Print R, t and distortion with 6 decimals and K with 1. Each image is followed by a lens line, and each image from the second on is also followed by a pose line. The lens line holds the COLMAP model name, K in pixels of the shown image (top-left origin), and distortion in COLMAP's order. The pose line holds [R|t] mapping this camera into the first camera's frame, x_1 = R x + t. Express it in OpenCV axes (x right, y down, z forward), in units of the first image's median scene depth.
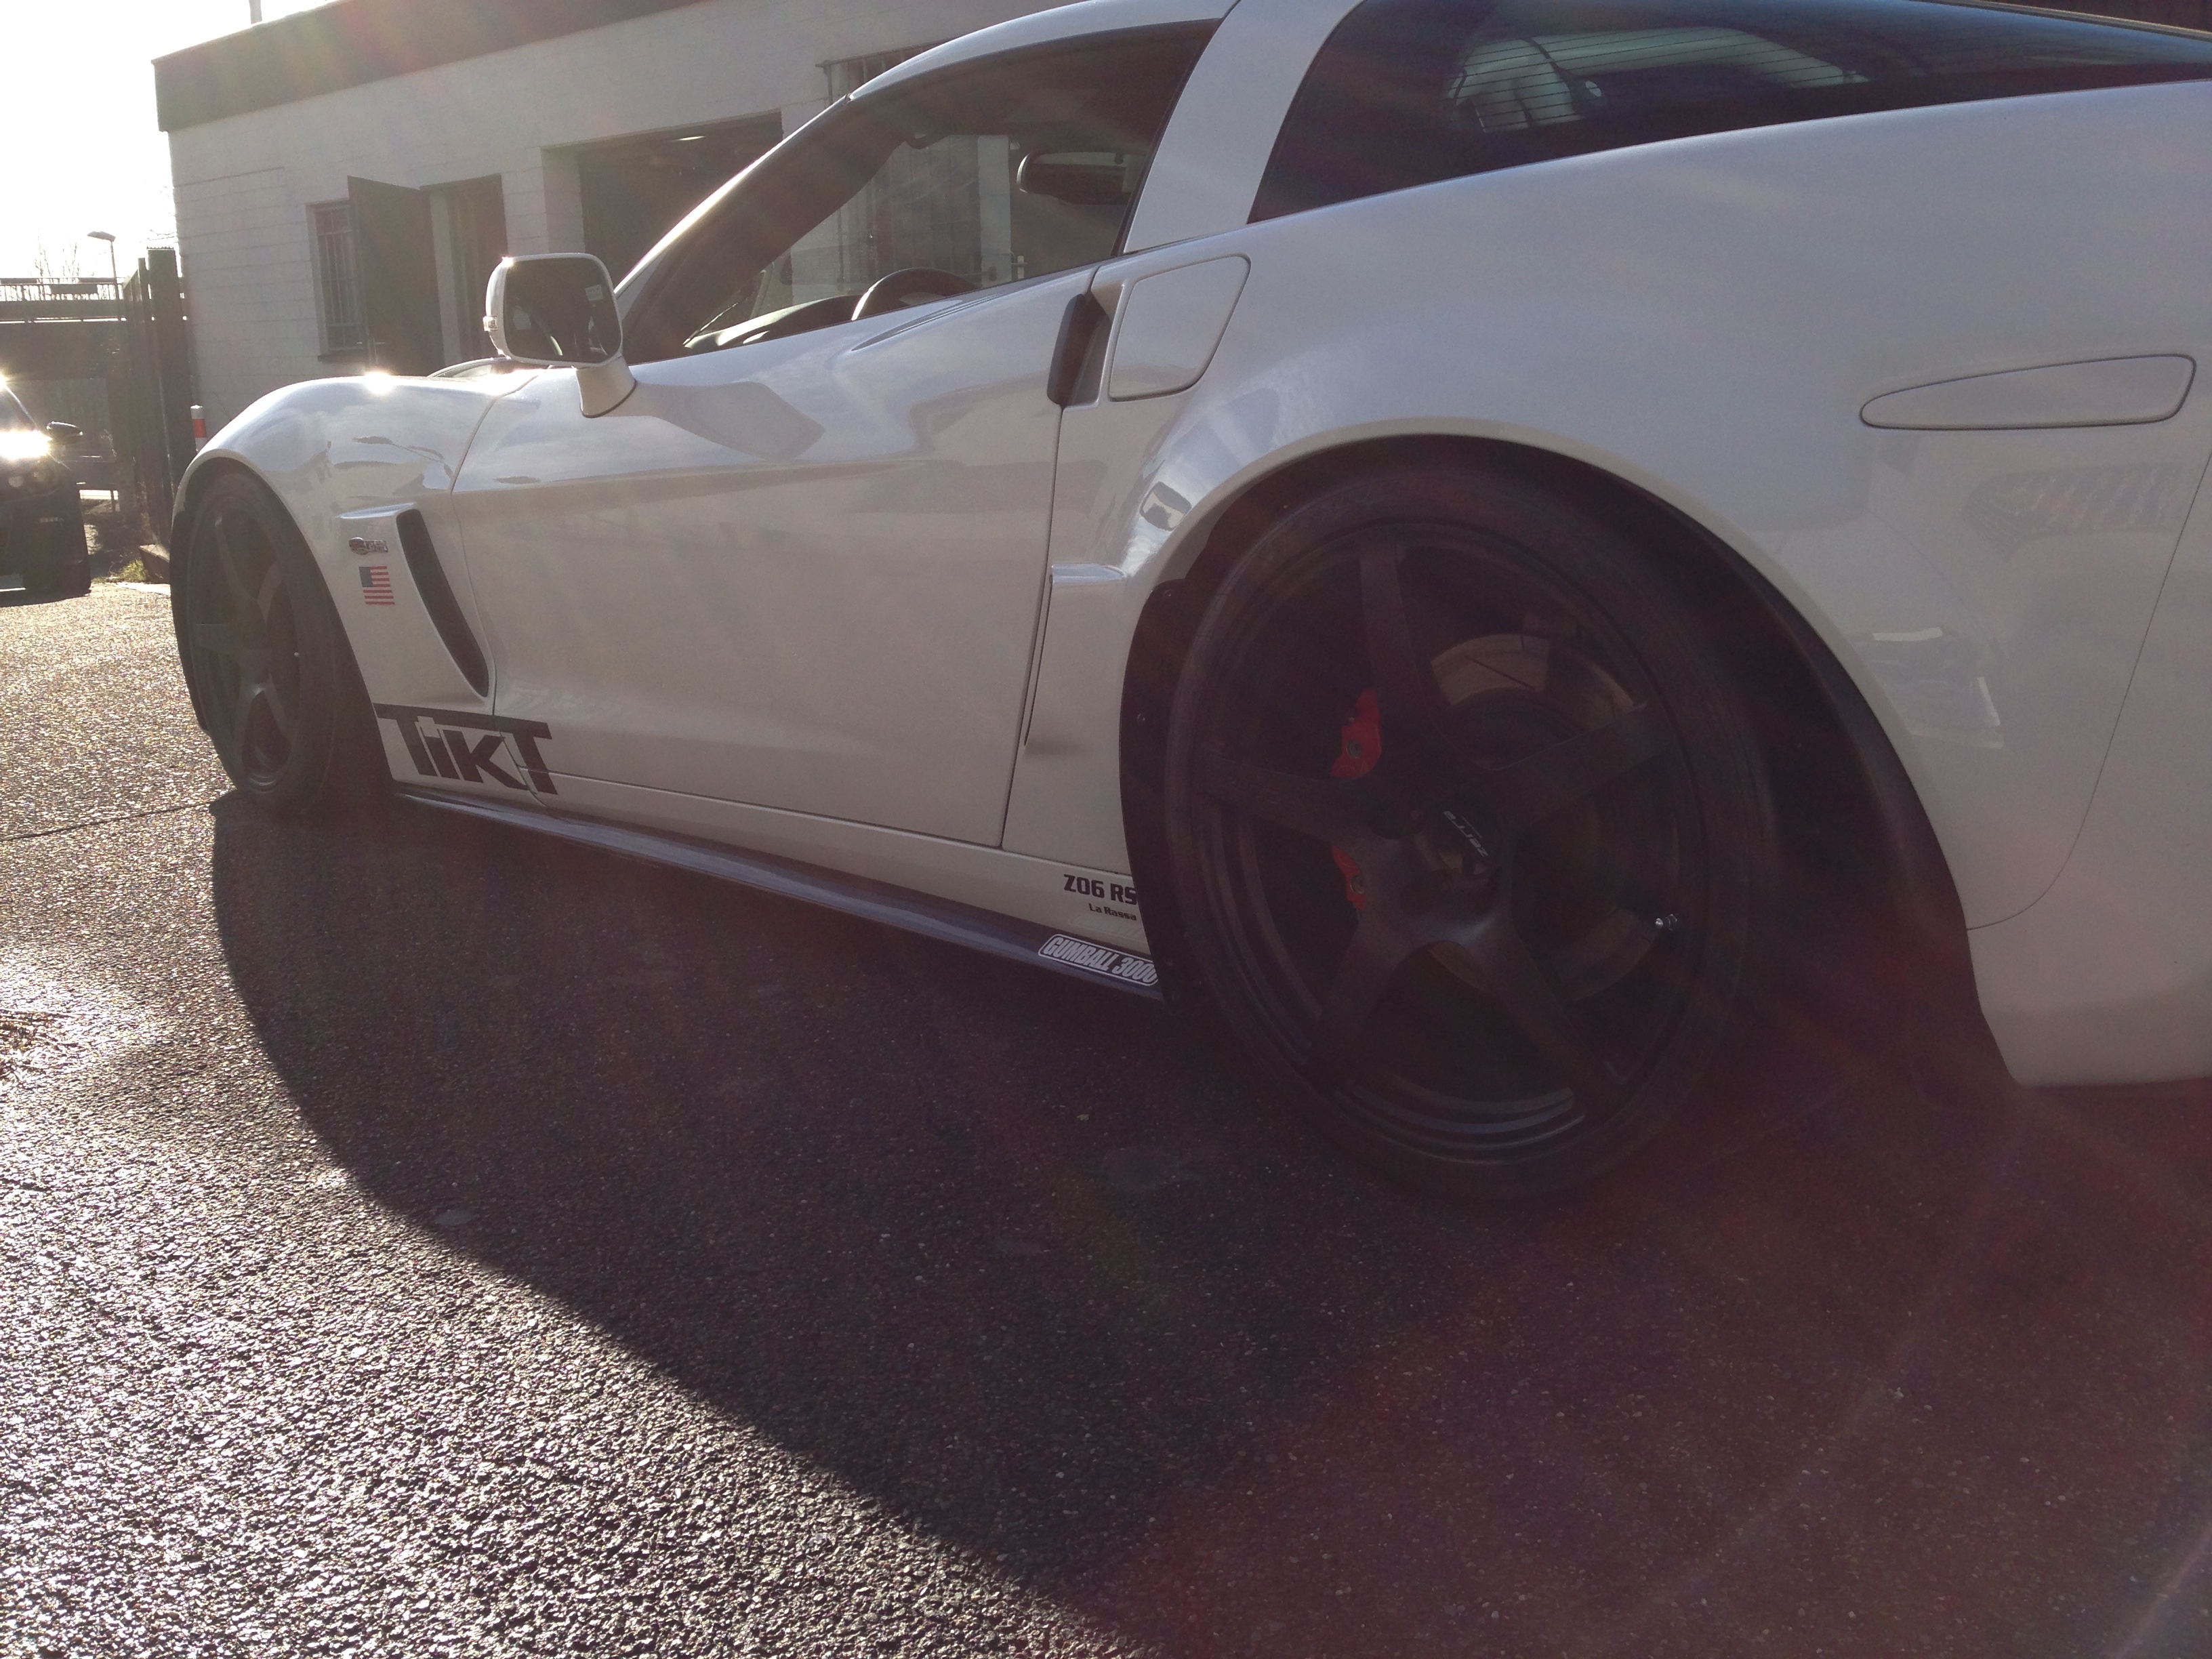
lens RADIAL K [[2112.0, 0, 1105.8], [0, 2112.0, 823.2], [0, 0, 1]] dist [-0.021519, 0.000000]
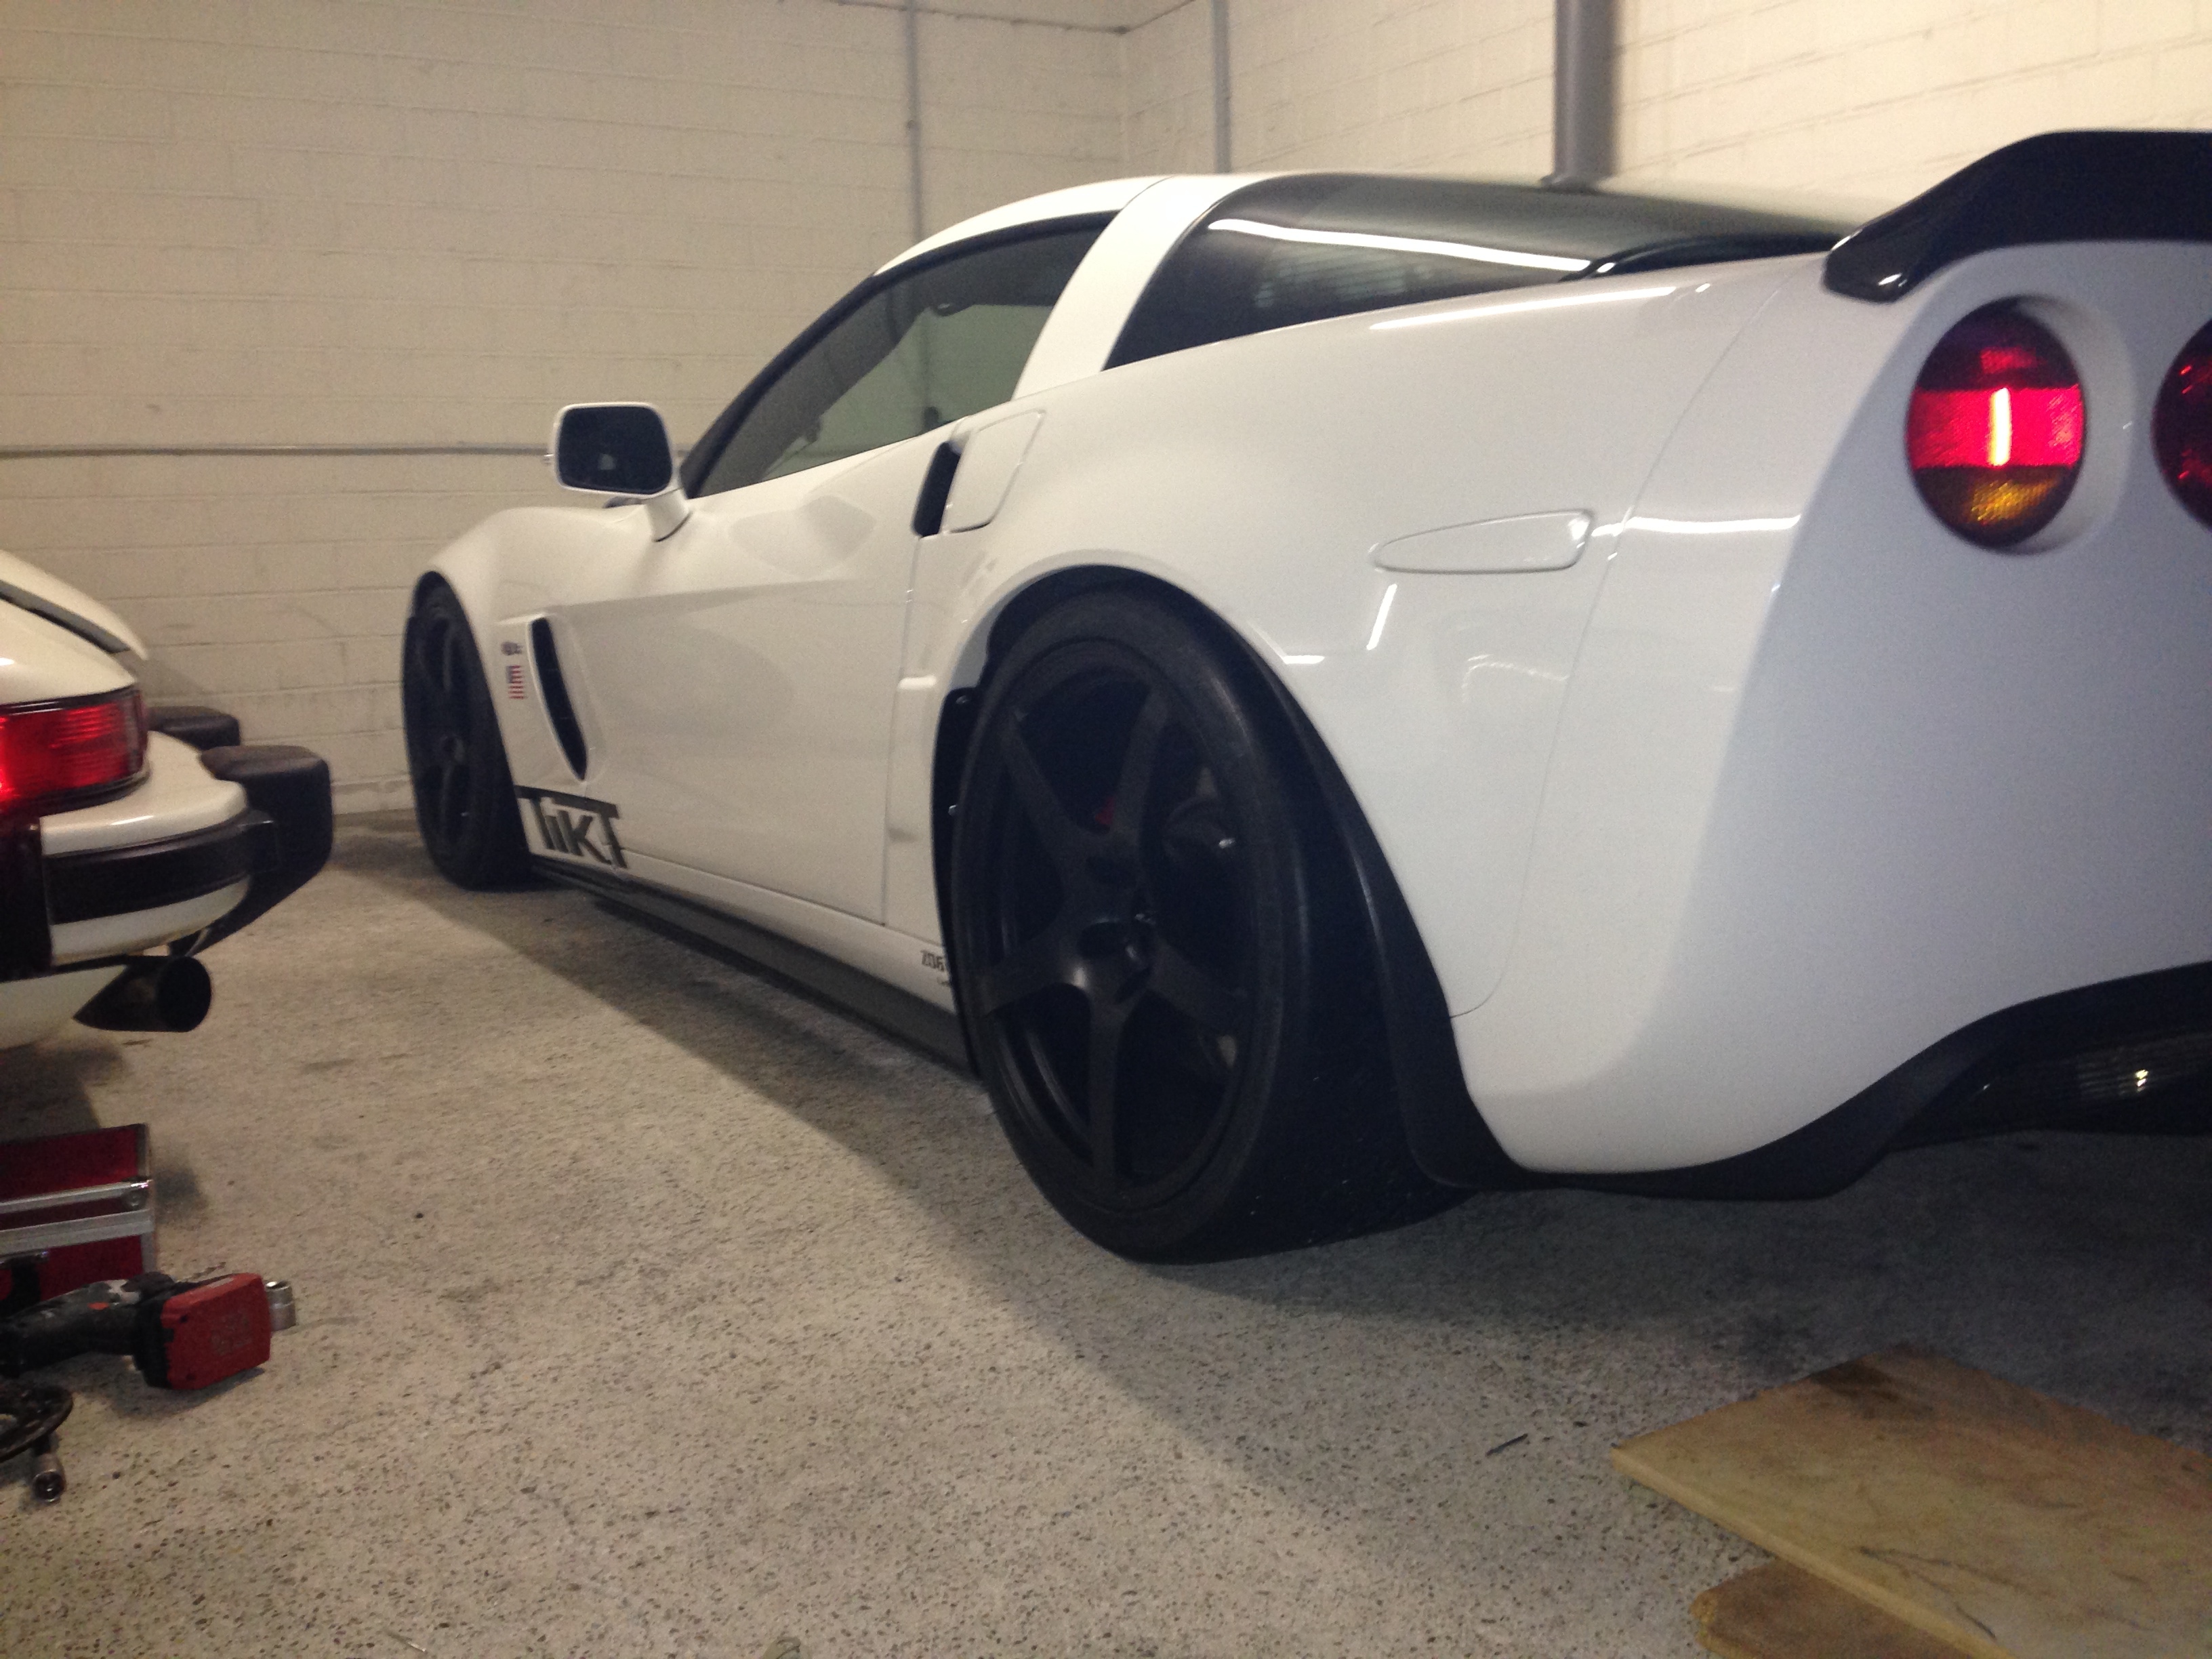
lens RADIAL K [[2112.0, 0, 1107.9], [0, 2112.0, 832.3], [0, 0, 1]] dist [-0.021519, 0.000000]
pose [[0.977998, 0.064077, -0.198532, 0.215334], [-0.078191, 0.994877, -0.064079, 0.018744], [0.193409, 0.078193, 0.977997, -0.062729]]
